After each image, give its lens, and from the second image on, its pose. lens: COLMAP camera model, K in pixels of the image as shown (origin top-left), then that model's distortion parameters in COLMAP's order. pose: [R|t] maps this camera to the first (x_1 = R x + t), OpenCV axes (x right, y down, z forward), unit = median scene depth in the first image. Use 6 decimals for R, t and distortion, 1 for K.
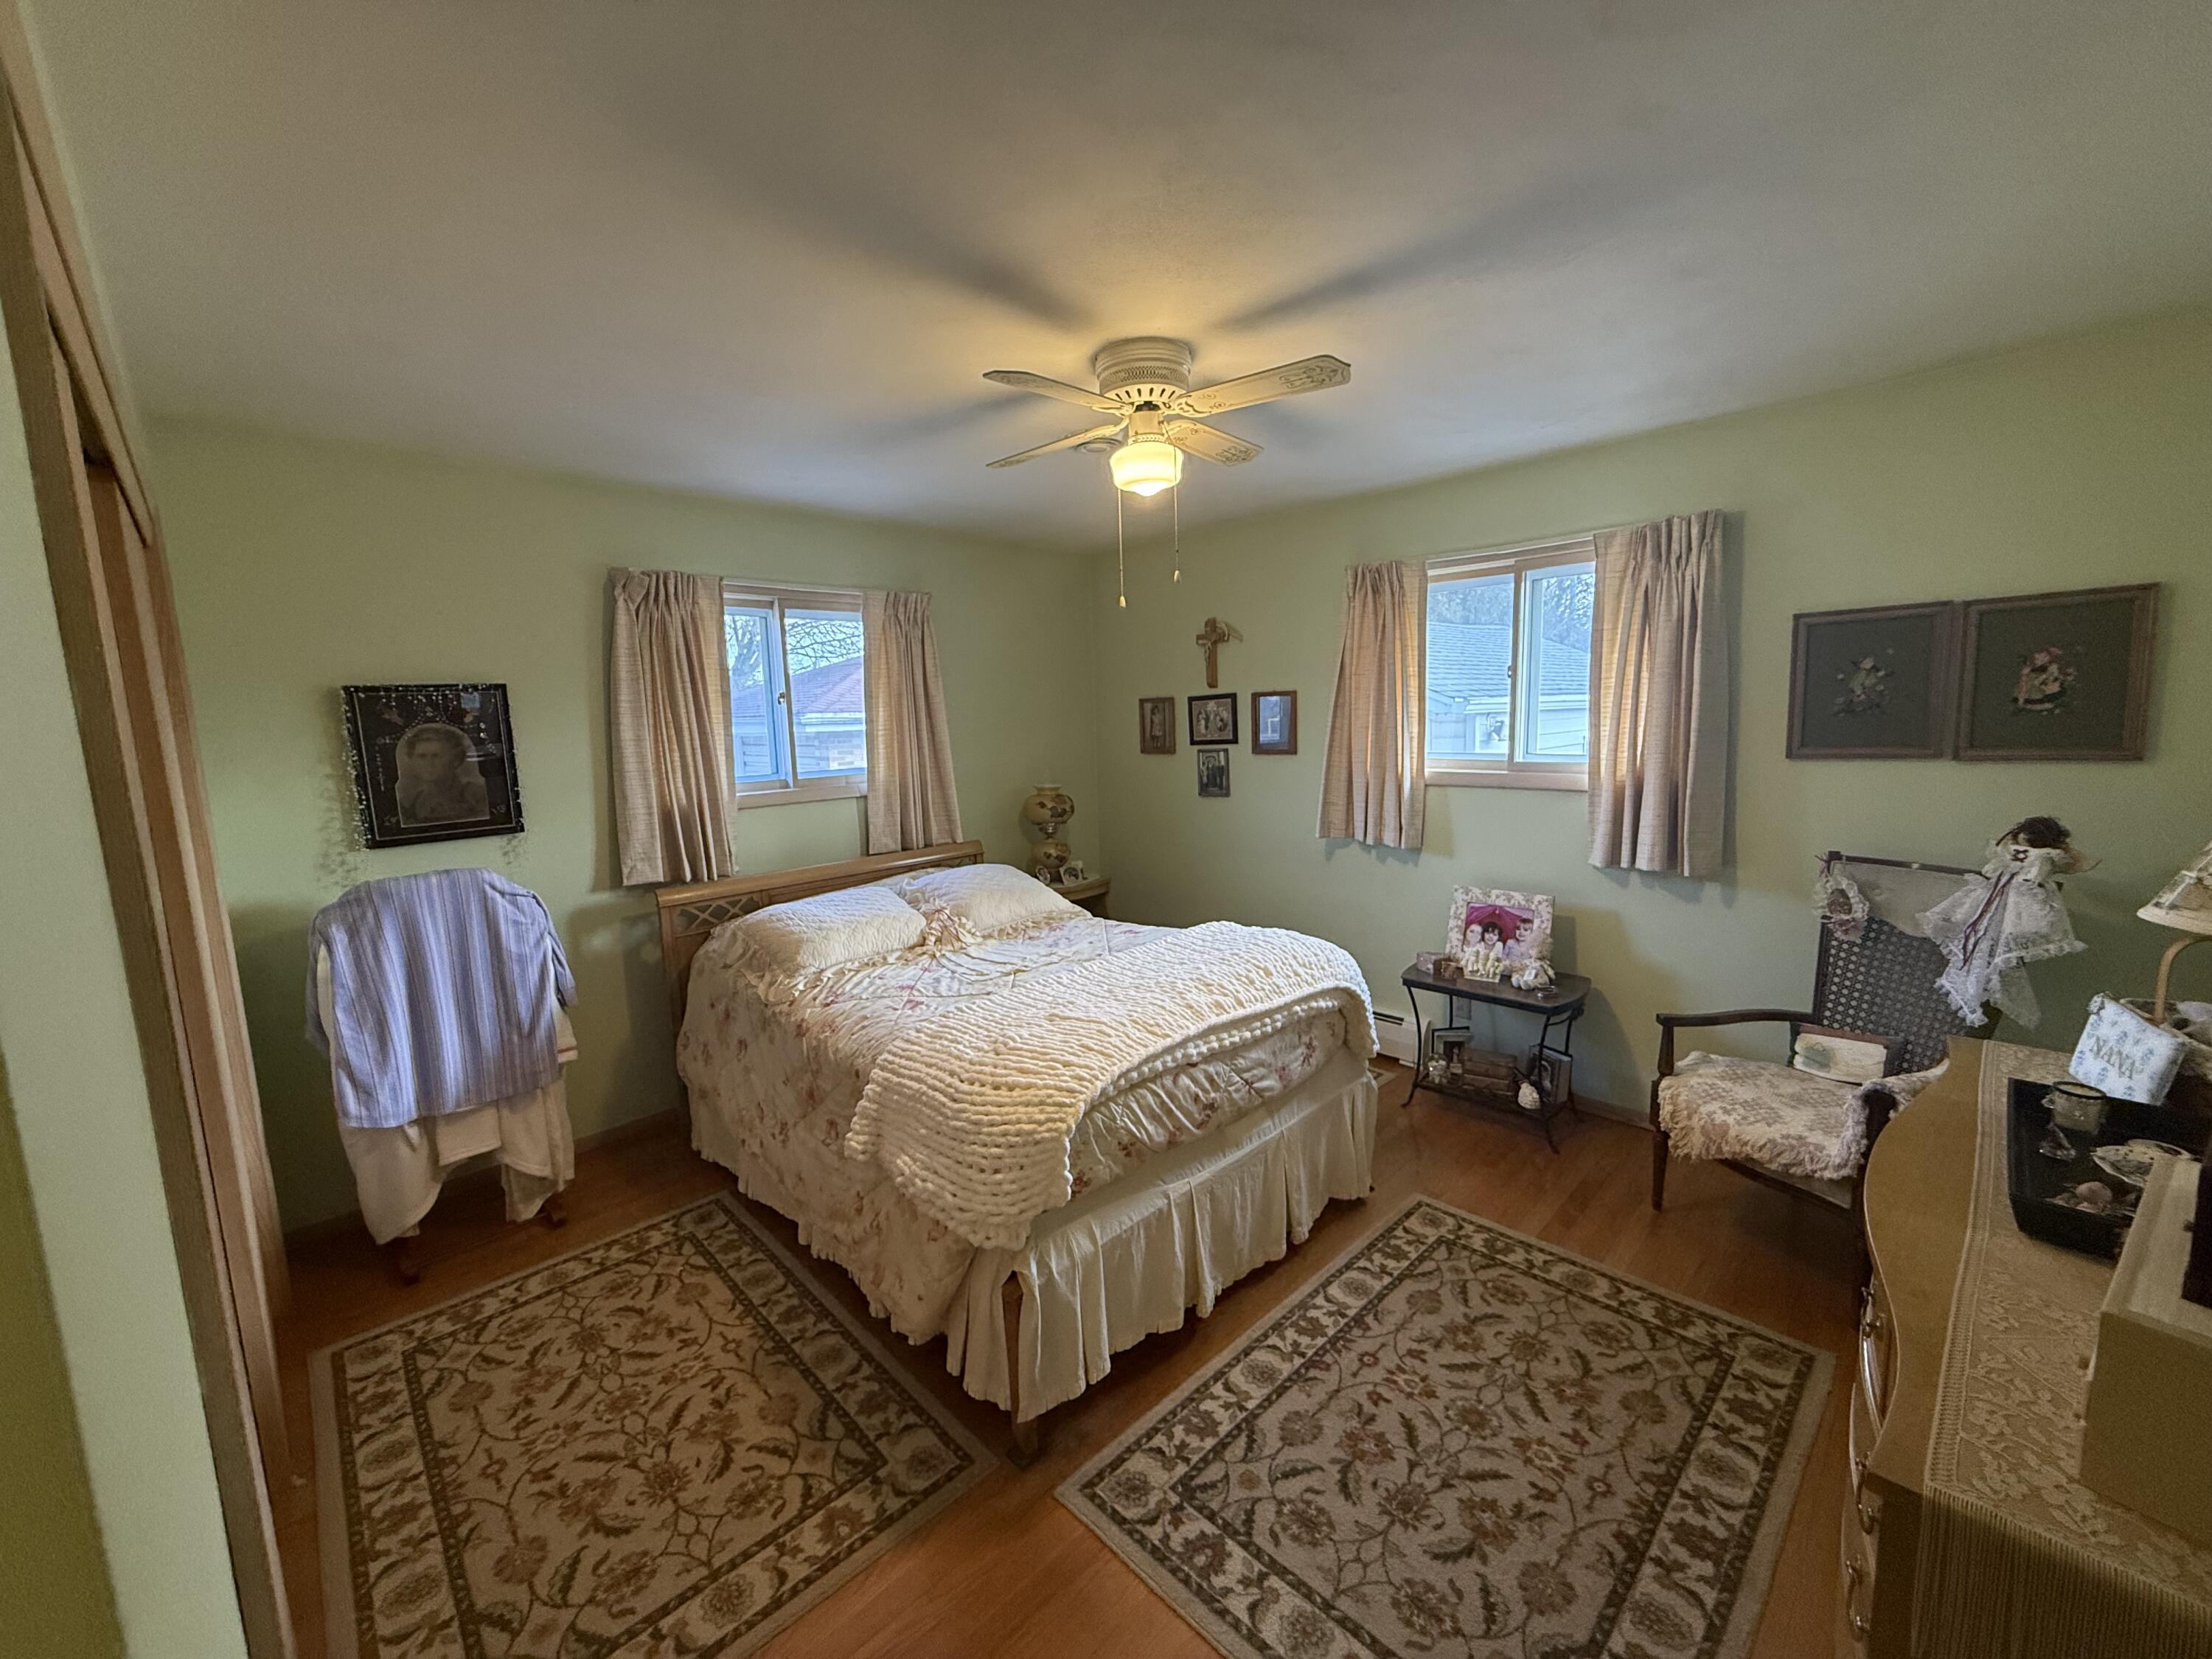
lens RADIAL K [[879.5, 0, 1099.9], [0, 879.5, 827.2], [0, 0, 1]] dist [0.000623, 0.000480]
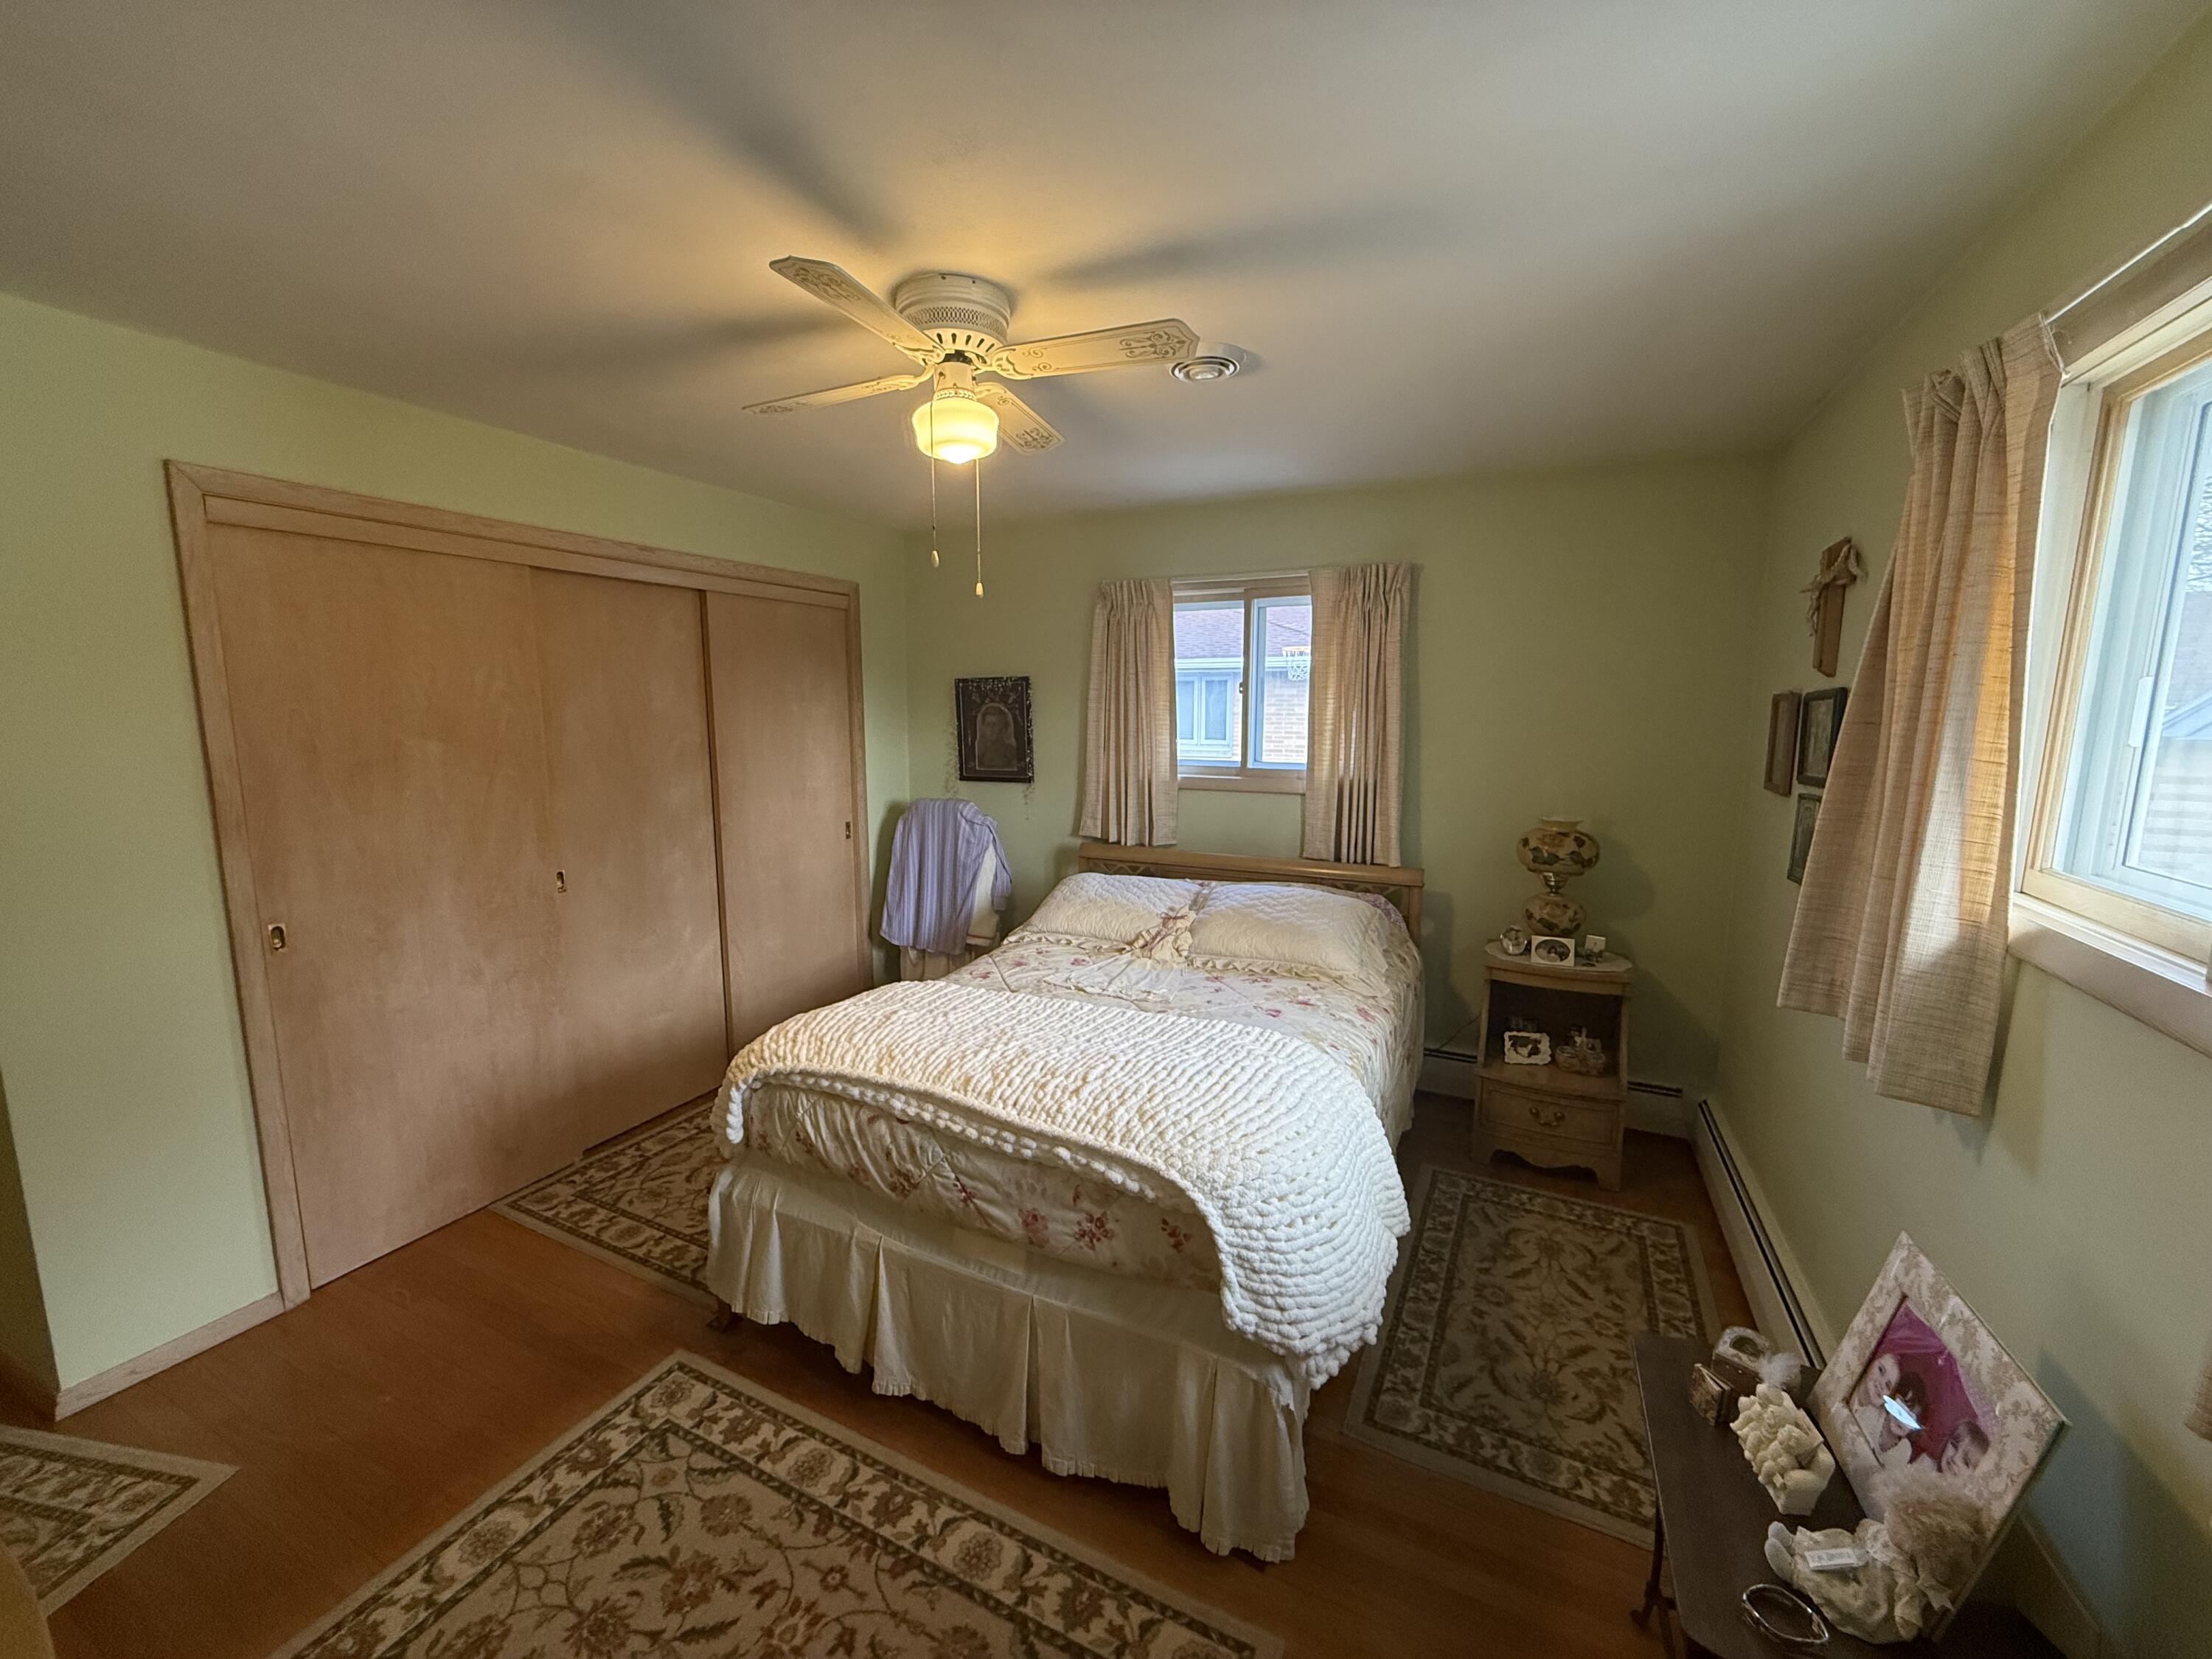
lens RADIAL K [[879.5, 0, 1099.9], [0, 879.5, 827.2], [0, 0, 1]] dist [0.000623, 0.000480]
pose [[0.331071, 0.161969, -0.929601, 0.915426], [-0.136185, 0.983046, 0.122780, -0.148417], [0.933727, 0.085949, 0.347515, 0.831227]]
